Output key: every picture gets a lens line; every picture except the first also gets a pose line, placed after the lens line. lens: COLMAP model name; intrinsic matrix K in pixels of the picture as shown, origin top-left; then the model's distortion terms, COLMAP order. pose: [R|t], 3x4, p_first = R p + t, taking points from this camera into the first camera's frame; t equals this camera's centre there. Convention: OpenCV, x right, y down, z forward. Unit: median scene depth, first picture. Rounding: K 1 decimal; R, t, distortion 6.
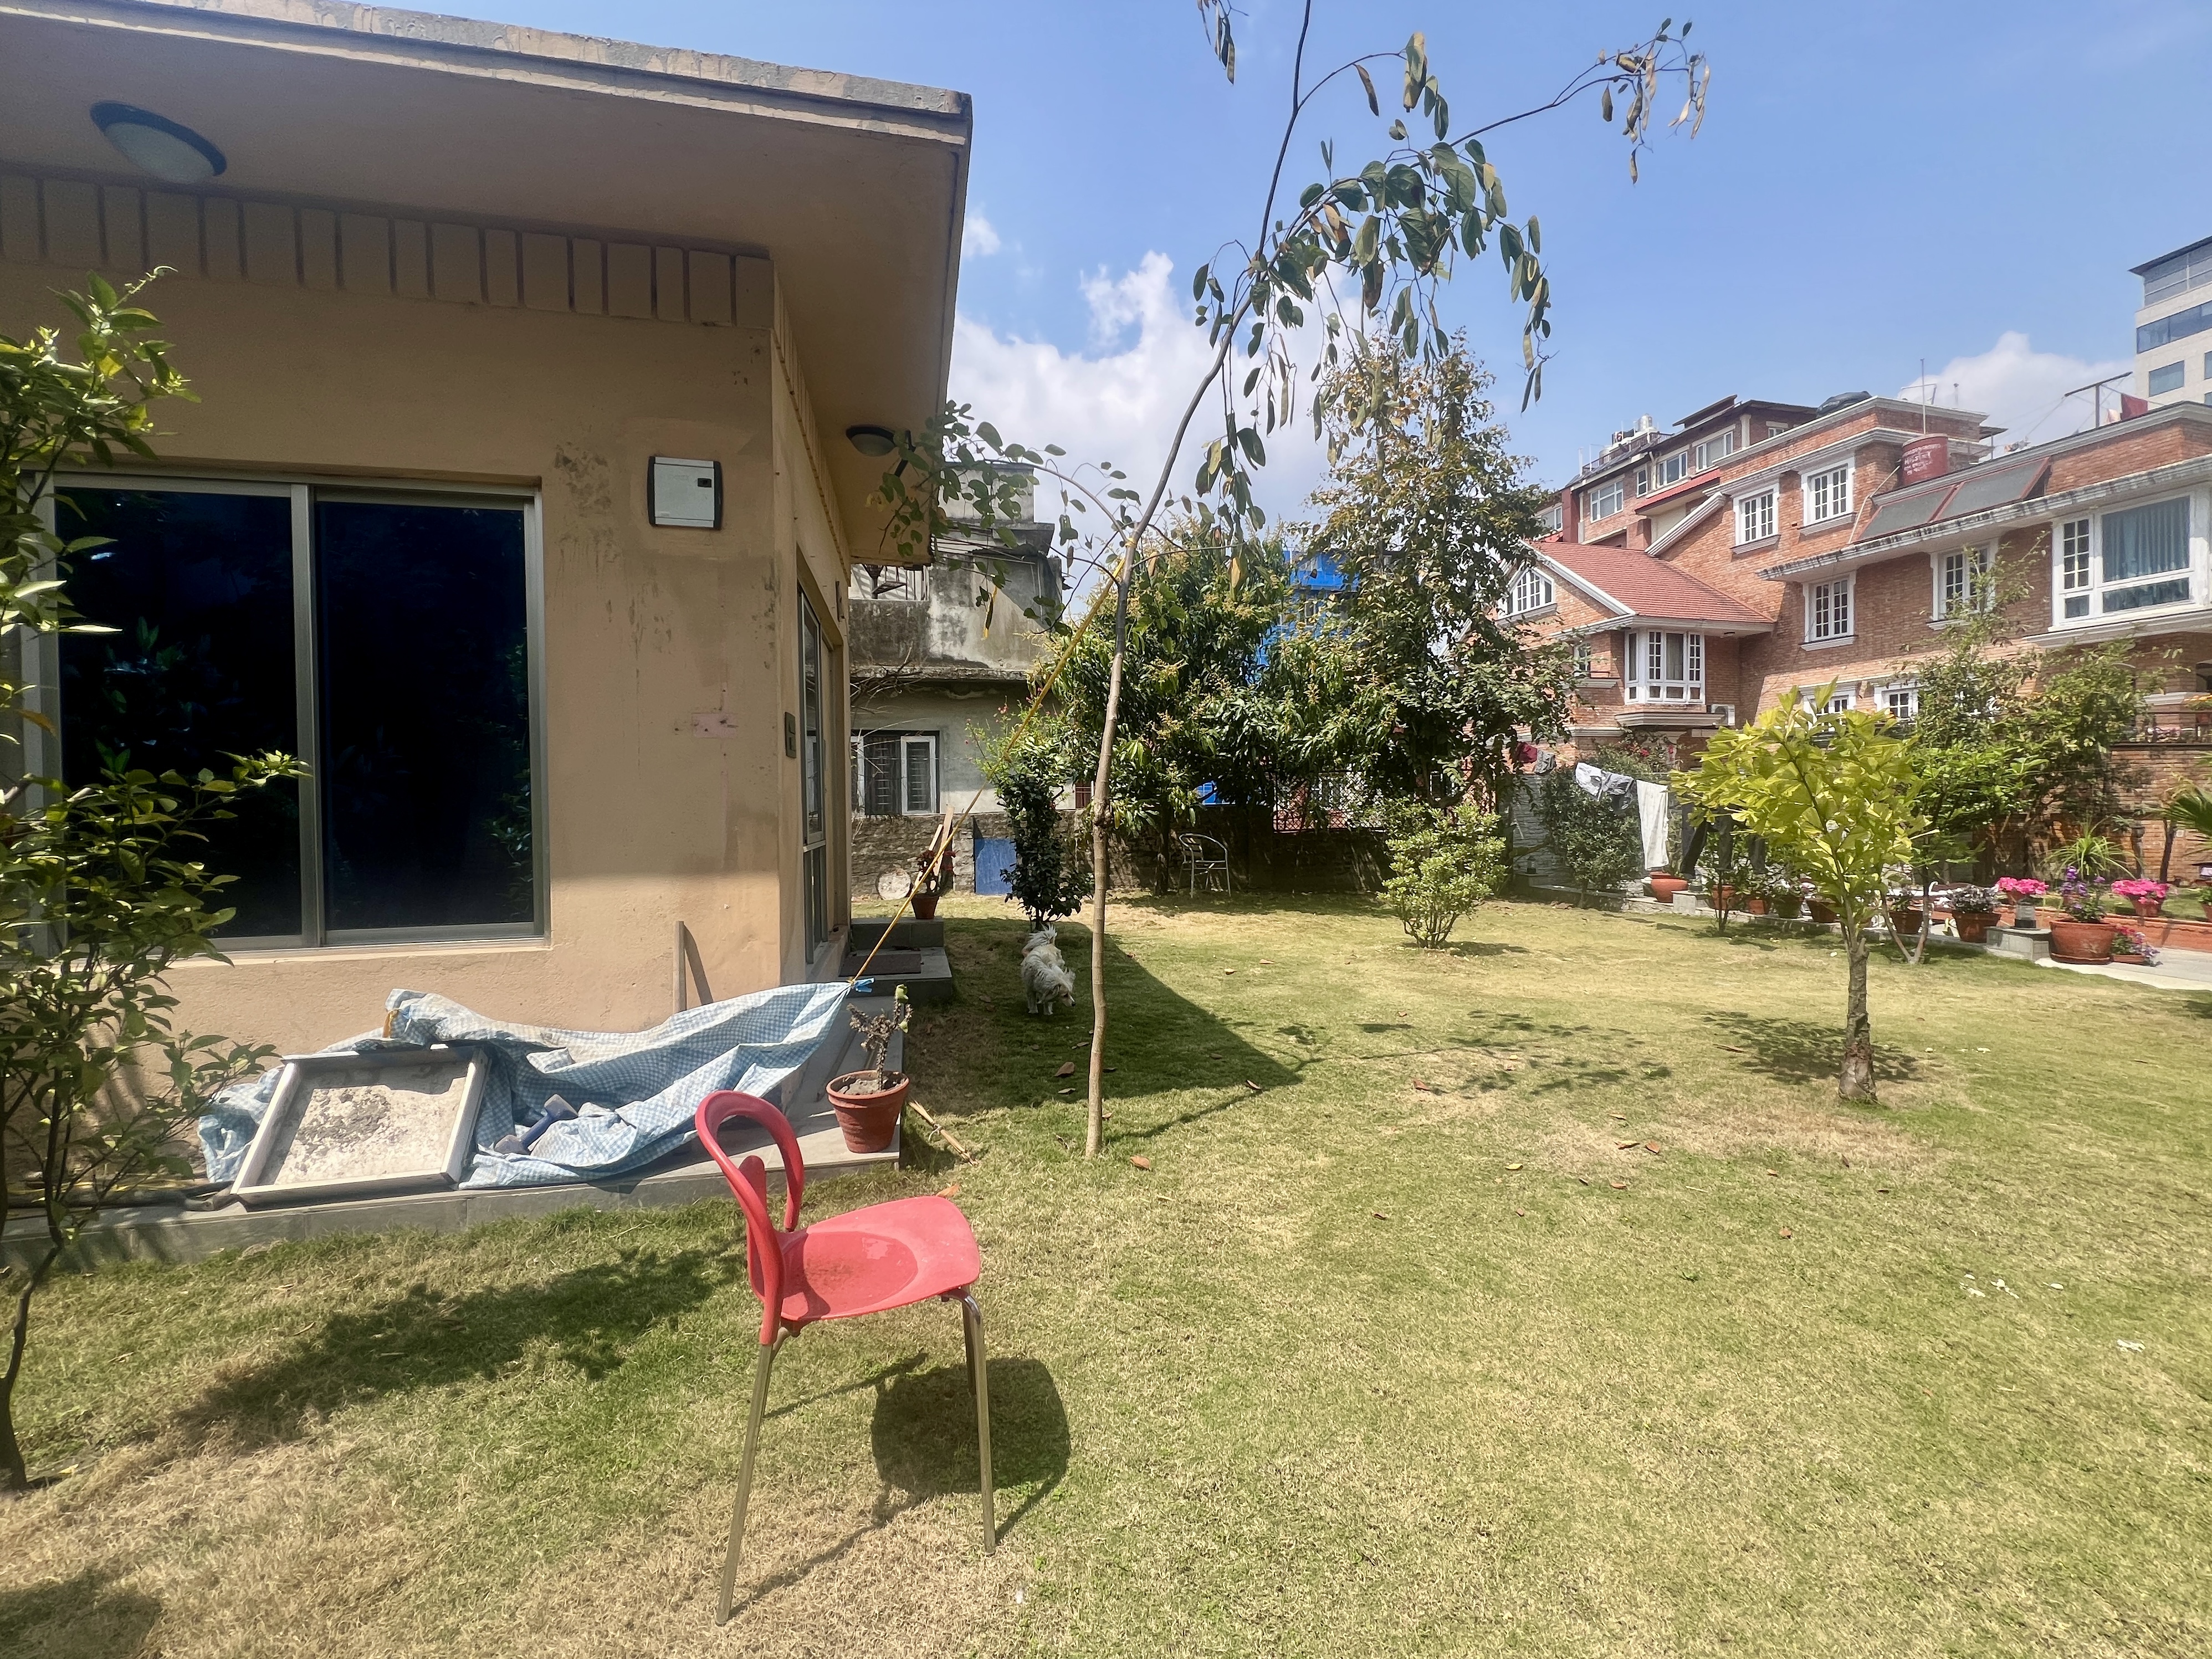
lens RADIAL K [[888.9, 0, 1104.3], [0, 888.9, 817.4], [0, 0, 1]] dist [0.001143, -0.000114]
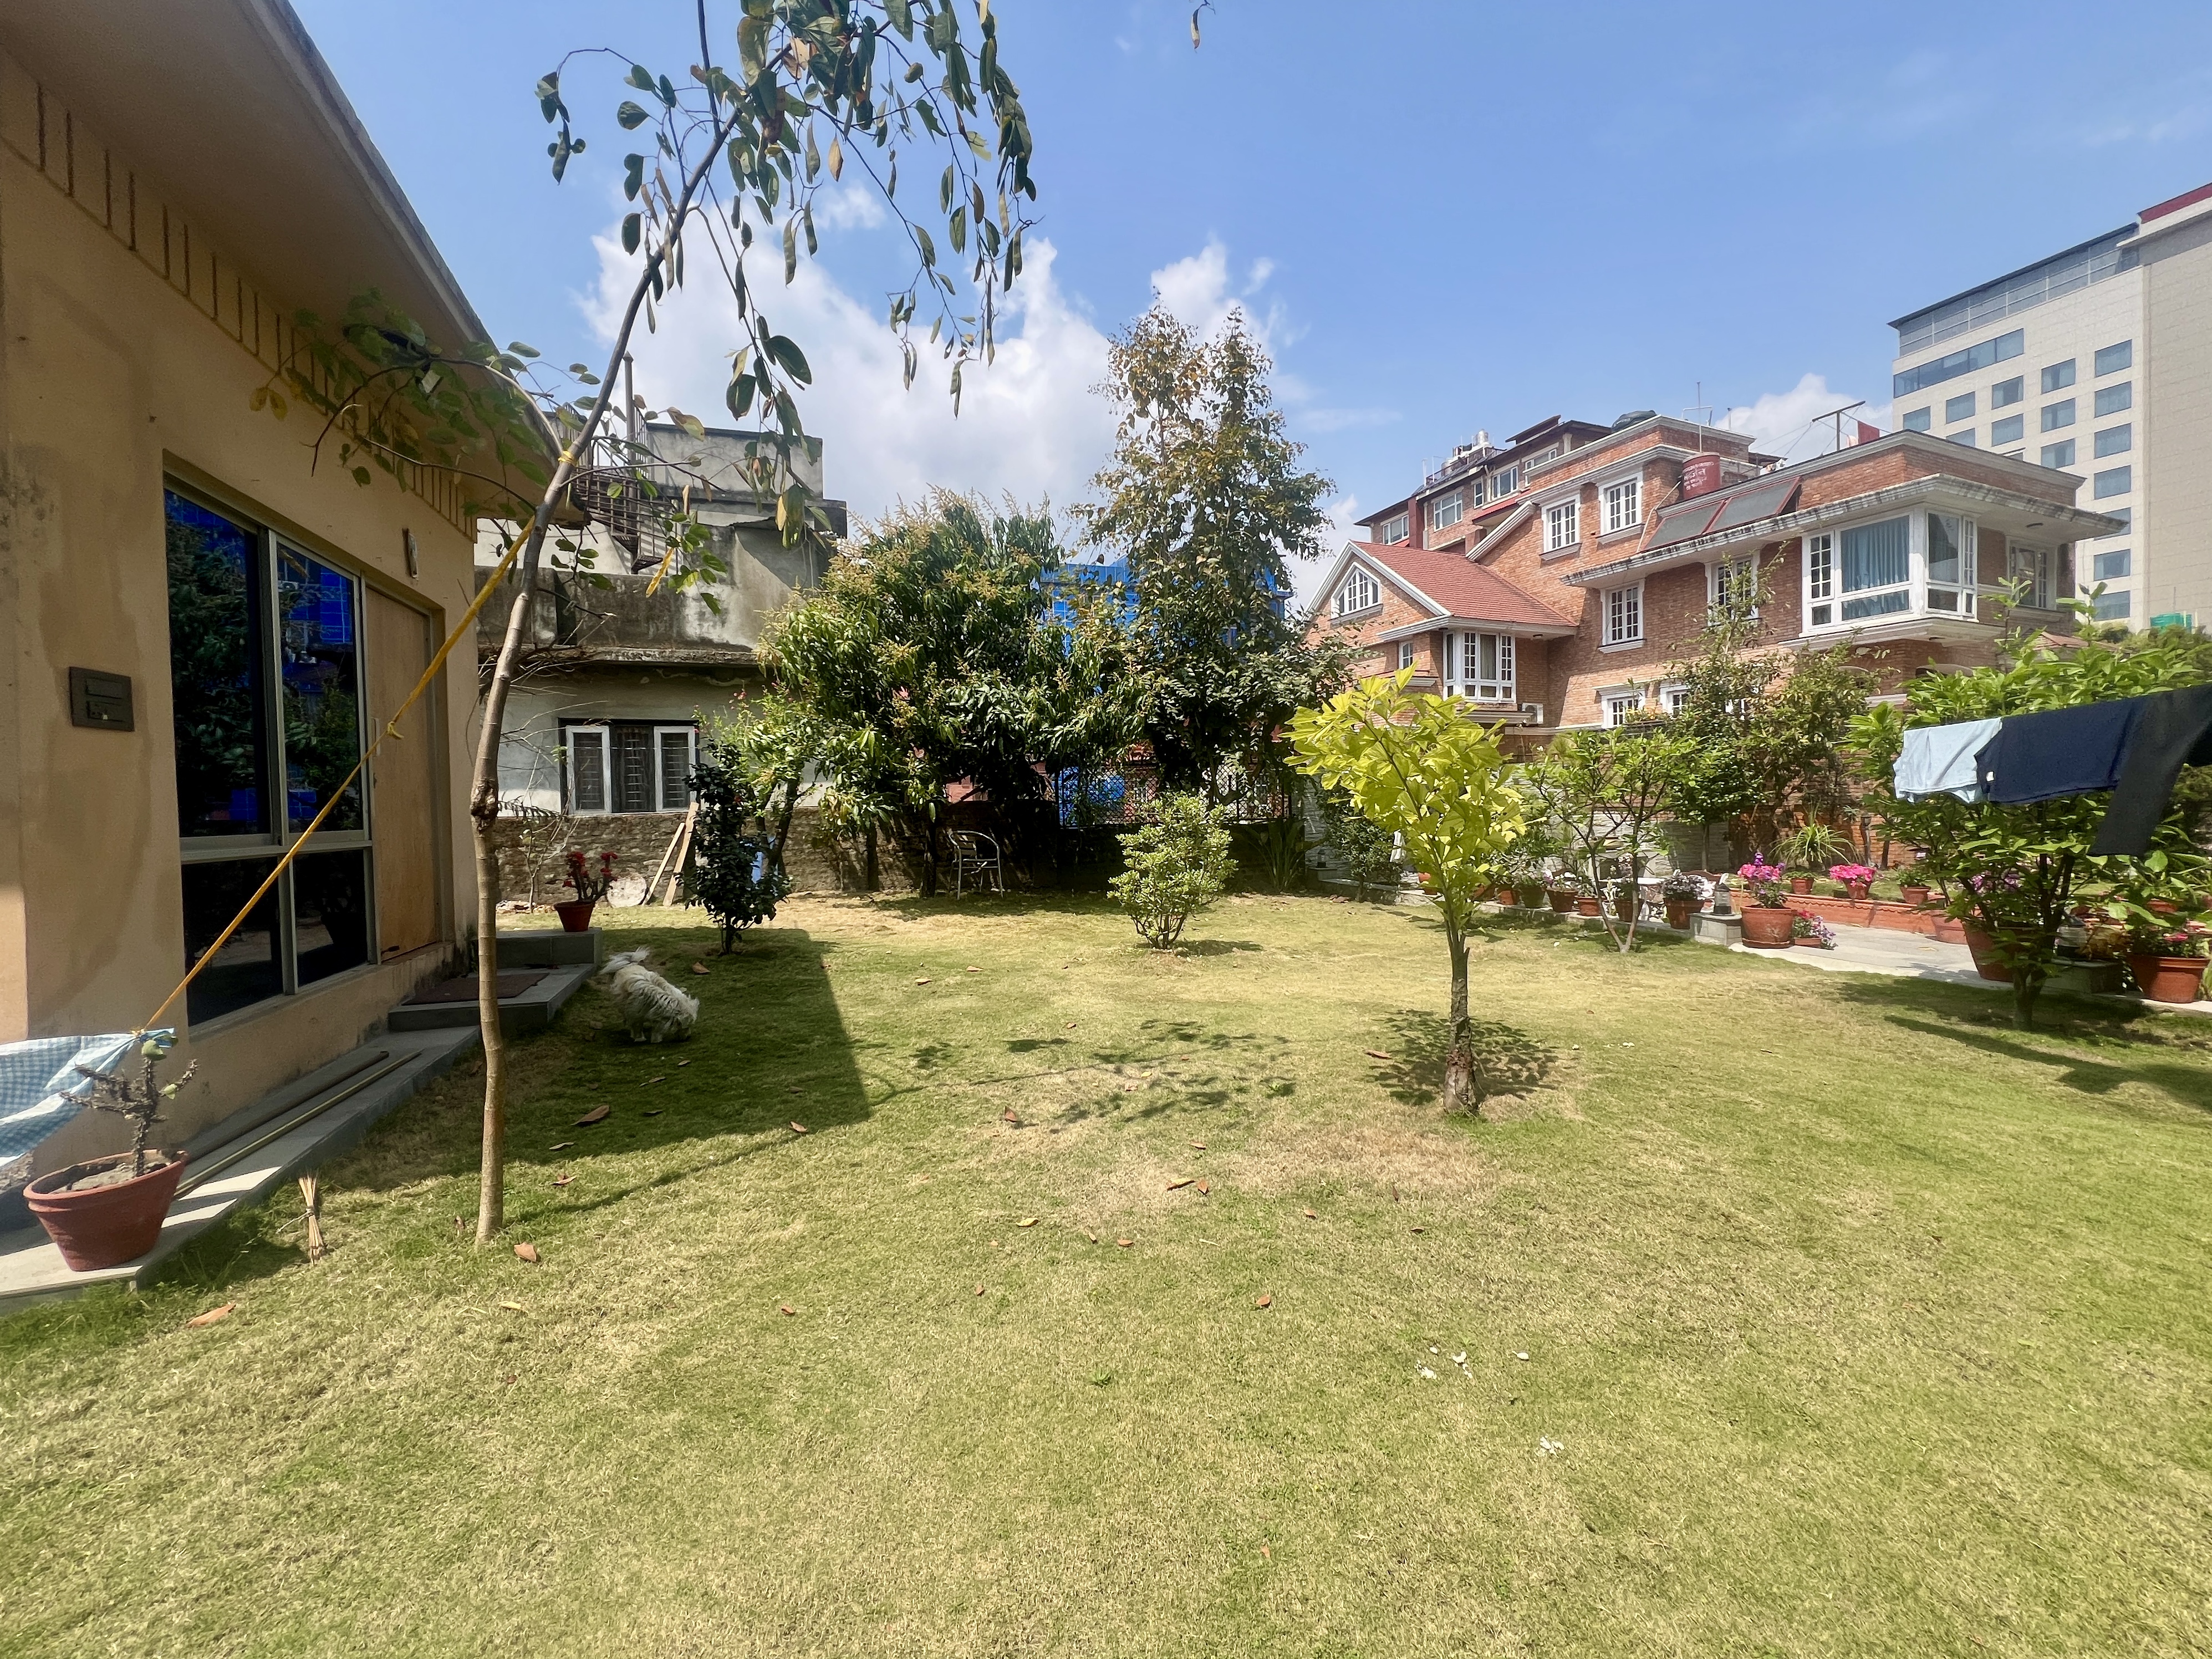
lens RADIAL K [[886.4, 0, 1105.3], [0, 886.4, 823.1], [0, 0, 1]] dist [-0.000758, 0.000230]
pose [[0.991925, -0.008624, 0.126534, 0.117327], [0.007634, 0.999936, 0.008301, 0.003409], [-0.126598, -0.007268, 0.991928, 0.046310]]
